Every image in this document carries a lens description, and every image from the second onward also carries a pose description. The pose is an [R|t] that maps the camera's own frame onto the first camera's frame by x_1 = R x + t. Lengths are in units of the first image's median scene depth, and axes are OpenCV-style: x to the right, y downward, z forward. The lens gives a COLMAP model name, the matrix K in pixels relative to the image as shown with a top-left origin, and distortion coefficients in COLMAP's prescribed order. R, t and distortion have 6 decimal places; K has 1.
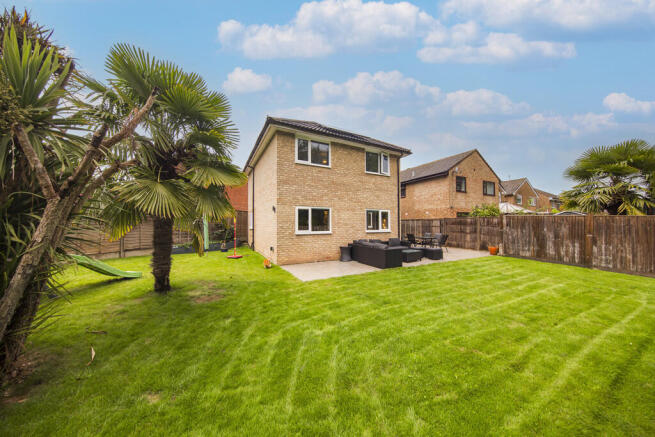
lens RADIAL K [[217.2, 0, 330.4], [0, 217.2, 219.4], [0, 0, 1]] dist [-0.000002, -0.000030]
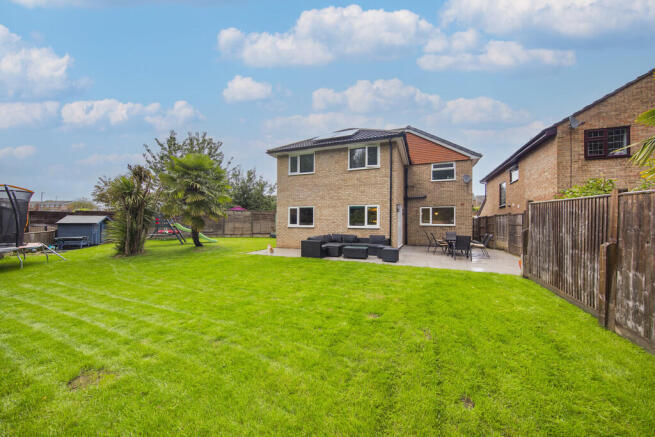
lens RADIAL K [[217.2, 0, 332.1], [0, 217.2, 222.8], [0, 0, 1]] dist [-0.000002, -0.000030]
pose [[0.635821, 0.006248, -0.771812, 0.982053], [0.005963, 0.999898, 0.013006, 0.023331], [0.771814, -0.012872, 0.635718, 0.298992]]
